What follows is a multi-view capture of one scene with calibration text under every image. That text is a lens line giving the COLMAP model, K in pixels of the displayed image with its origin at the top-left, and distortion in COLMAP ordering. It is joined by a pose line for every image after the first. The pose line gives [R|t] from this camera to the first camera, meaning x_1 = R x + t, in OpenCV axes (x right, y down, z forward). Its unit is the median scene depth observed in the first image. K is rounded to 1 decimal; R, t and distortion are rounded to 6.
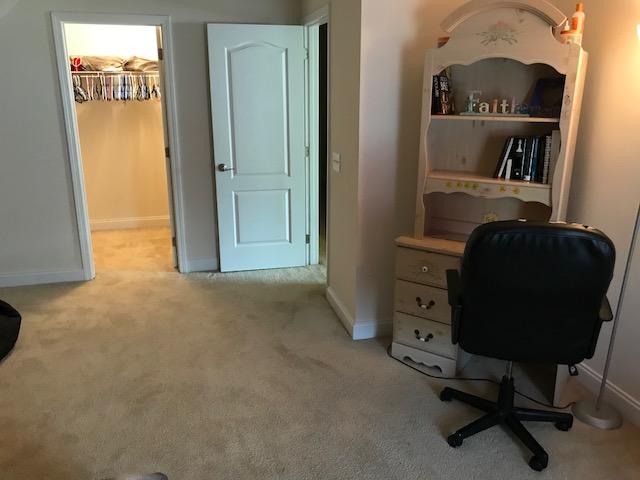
lens RADIAL K [[528.5, 0, 318.9], [0, 528.5, 230.7], [0, 0, 1]] dist [0.052971, -0.048128]
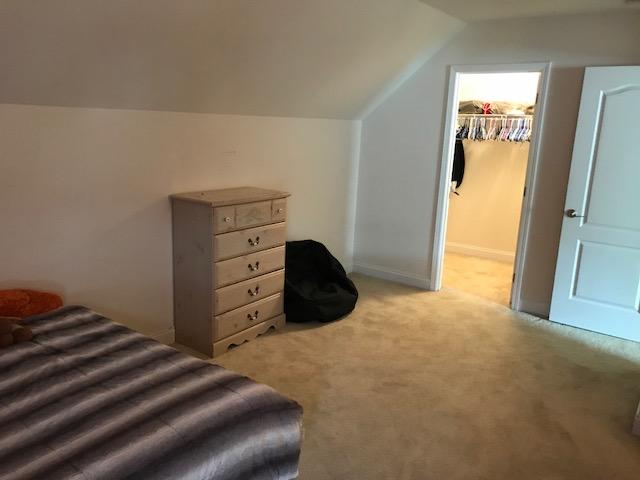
lens RADIAL K [[528.5, 0, 318.9], [0, 528.5, 230.7], [0, 0, 1]] dist [0.052971, -0.048128]
pose [[0.653393, 0.183131, -0.734535, 0.232745], [-0.242105, 0.969890, 0.026448, -0.003717], [0.717261, 0.160553, 0.678056, 0.025658]]
